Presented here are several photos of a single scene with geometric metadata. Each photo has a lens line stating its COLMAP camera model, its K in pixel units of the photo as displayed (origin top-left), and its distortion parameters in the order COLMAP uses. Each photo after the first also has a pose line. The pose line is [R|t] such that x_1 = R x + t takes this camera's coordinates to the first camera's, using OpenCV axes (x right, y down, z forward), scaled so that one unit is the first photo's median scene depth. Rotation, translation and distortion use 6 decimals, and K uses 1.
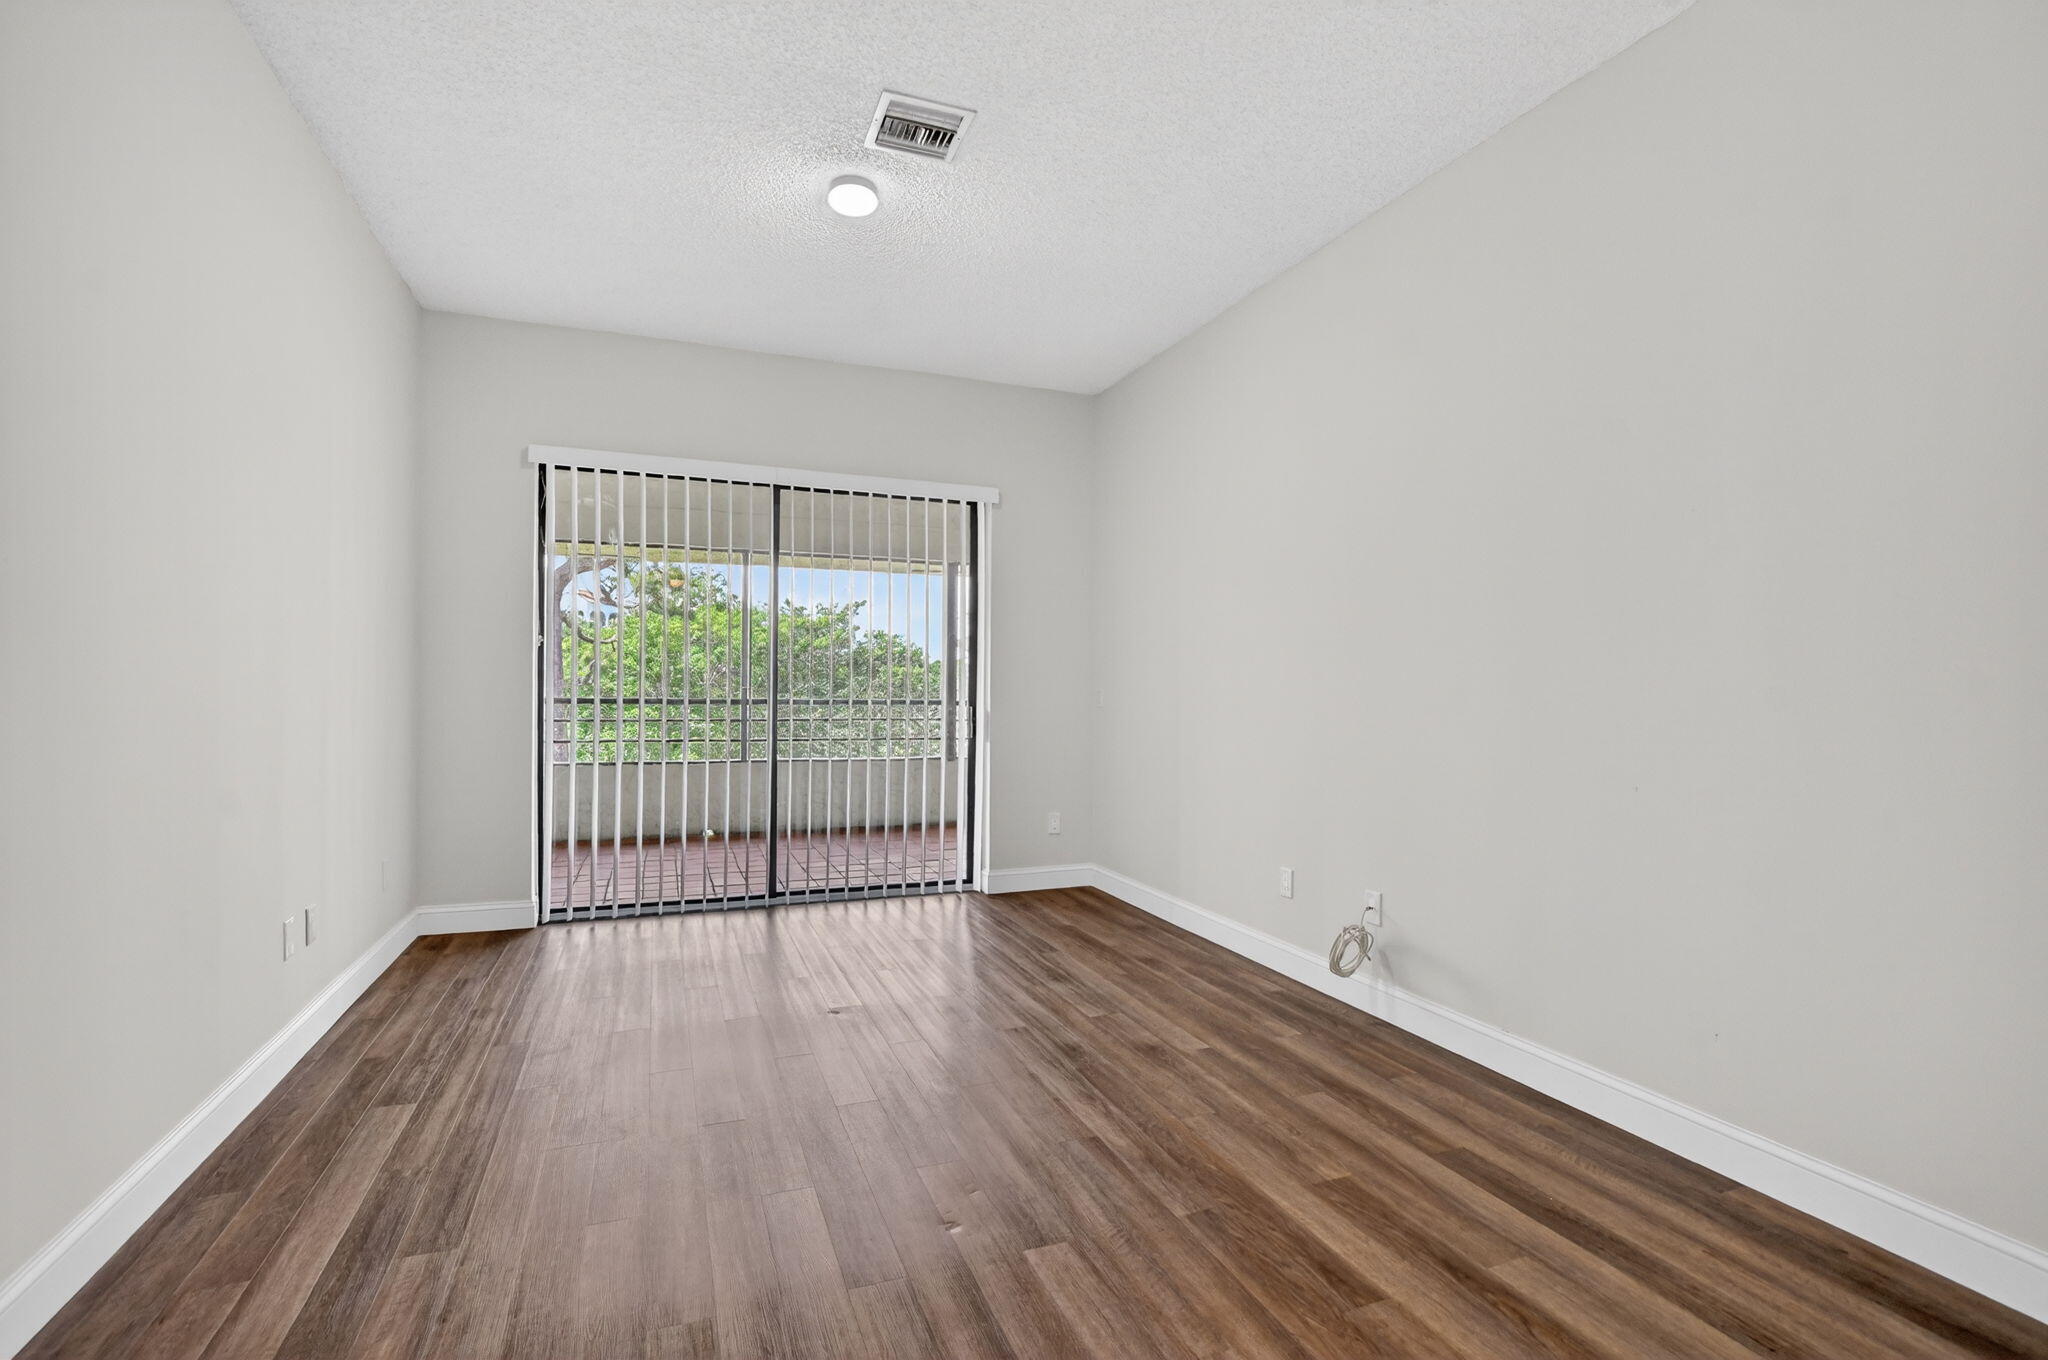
lens RADIAL K [[914.5, 0, 1026.2], [0, 914.5, 683.6], [0, 0, 1]] dist [-0.027531, 0.002763]
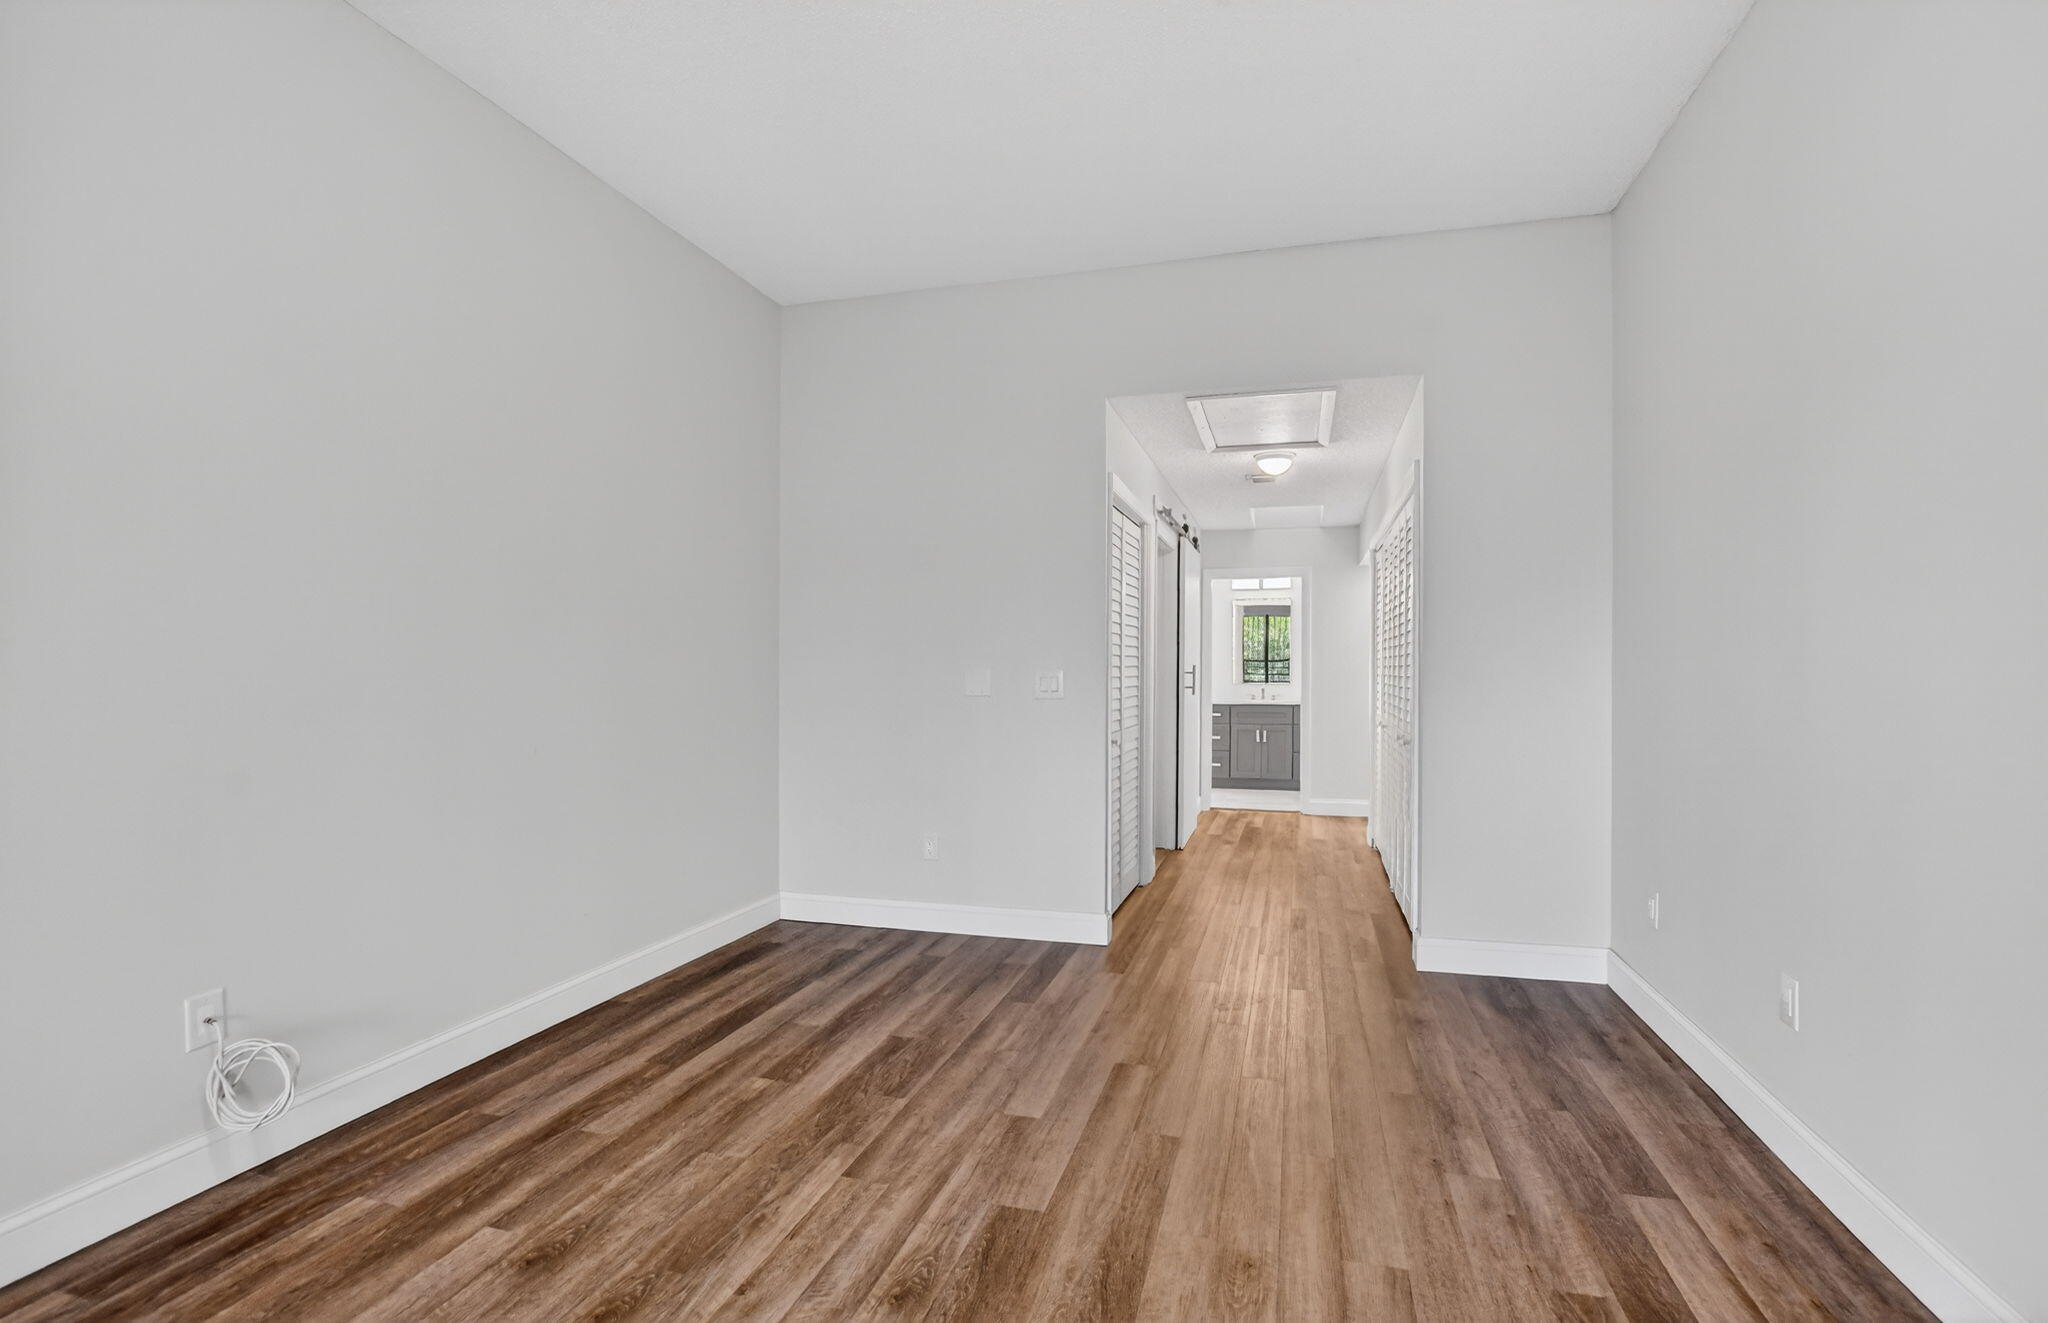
lens RADIAL K [[918.8, 0, 1031.1], [0, 918.8, 664.3], [0, 0, 1]] dist [-0.013299, 0.000134]
pose [[-0.783492, -0.003002, 0.621395, -0.555330], [-0.008200, 0.999951, -0.005507, 0.008126], [-0.621348, -0.009410, -0.783478, 1.435765]]
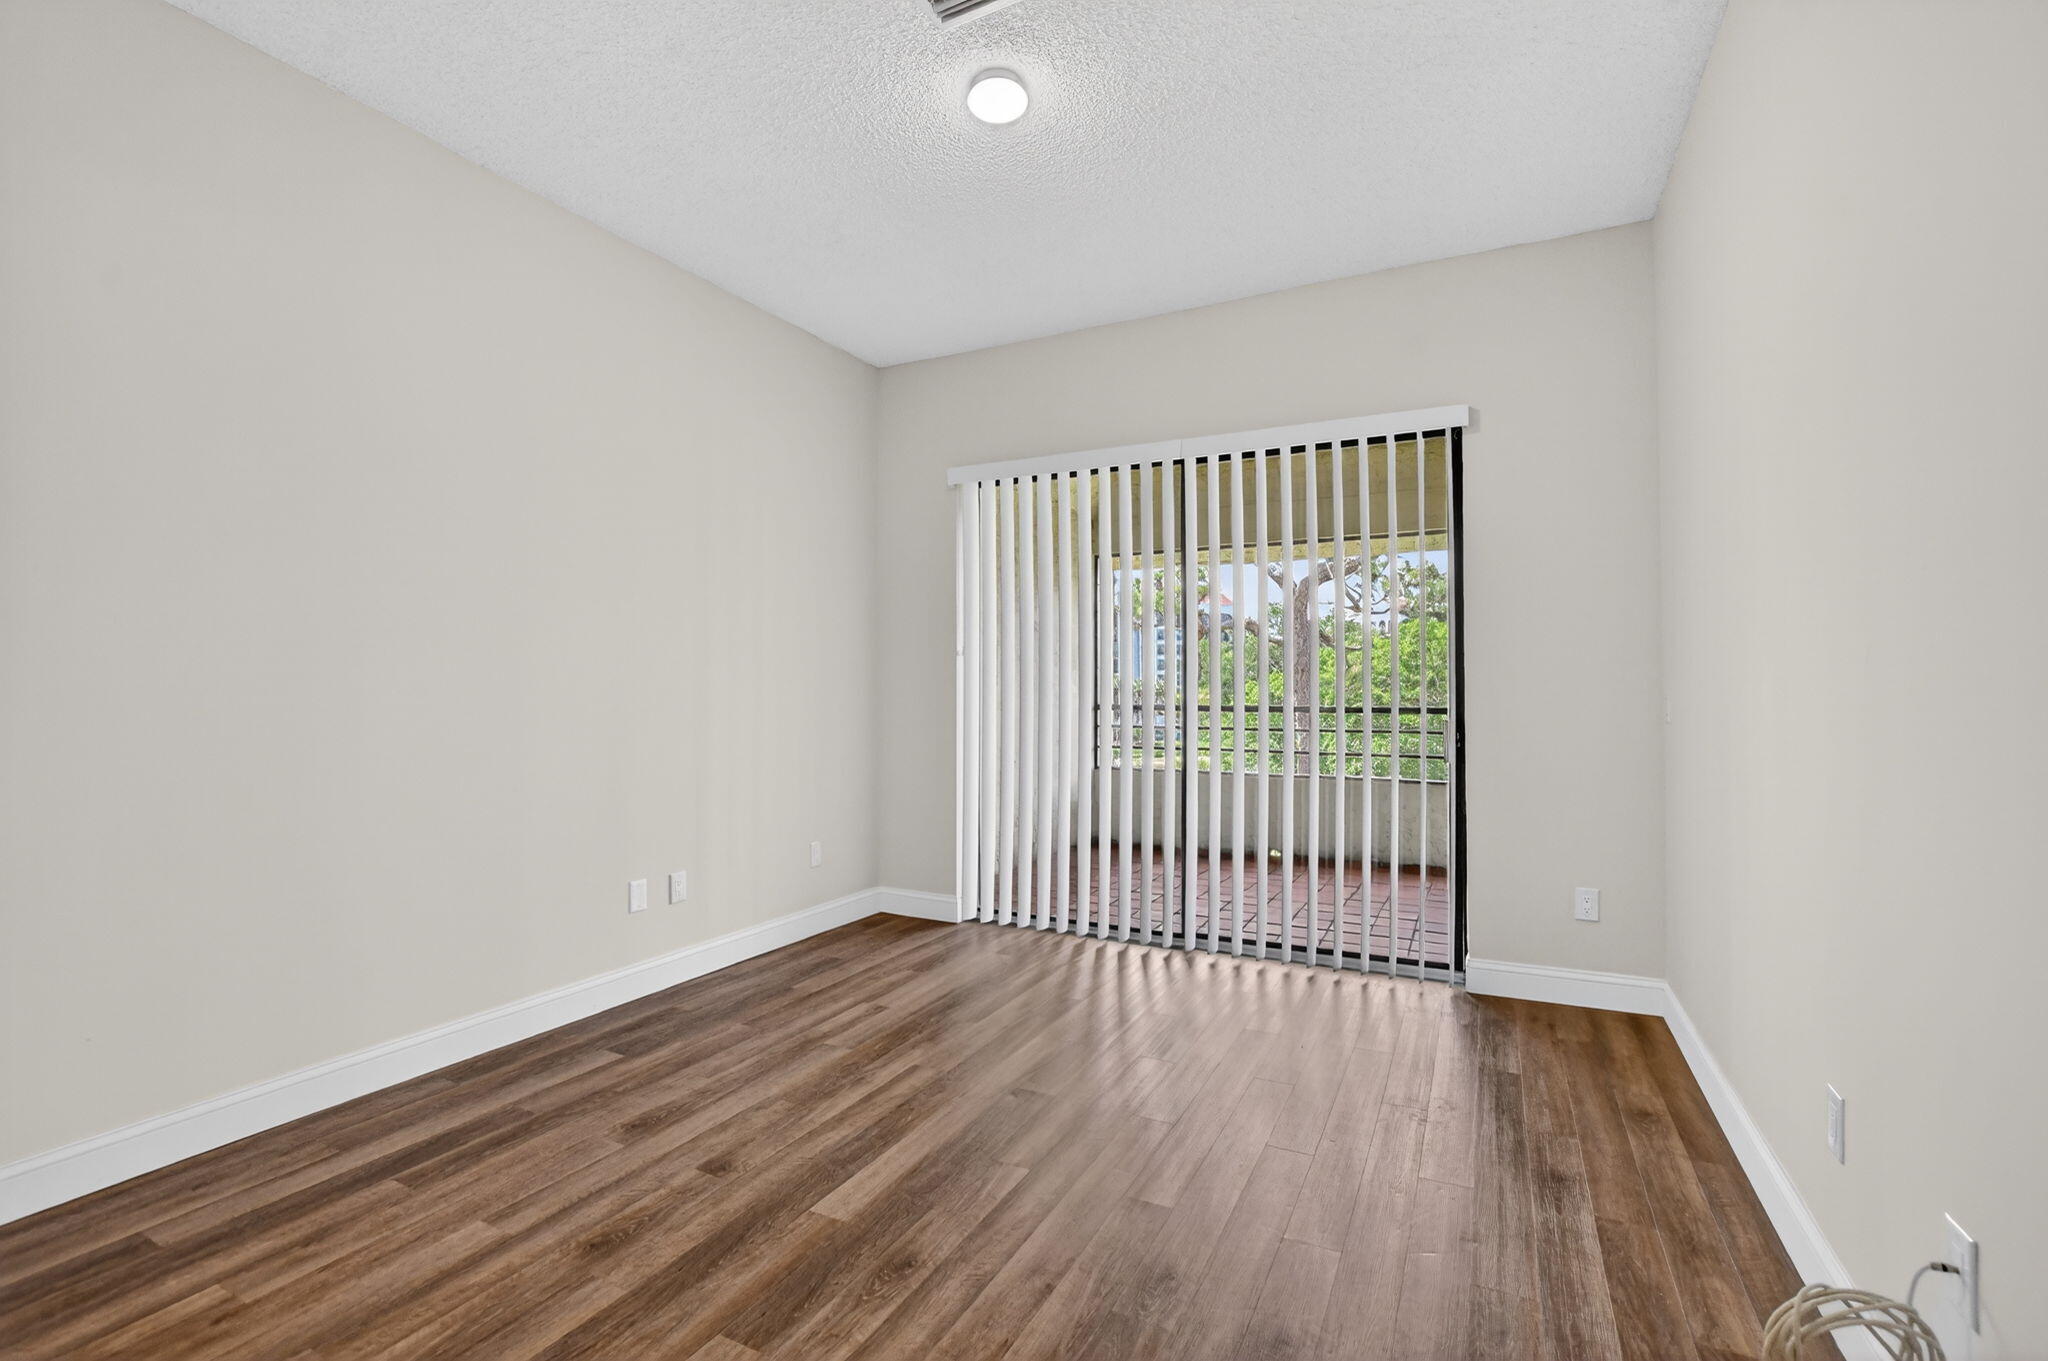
lens RADIAL K [[914.5, 0, 1013.5], [0, 914.5, 681.0], [0, 0, 1]] dist [-0.027531, 0.002763]
pose [[0.643230, -0.023172, -0.765322, 0.517727], [0.014108, 0.999731, -0.018413, 0.011251], [0.765543, 0.001047, 0.643384, 0.596012]]
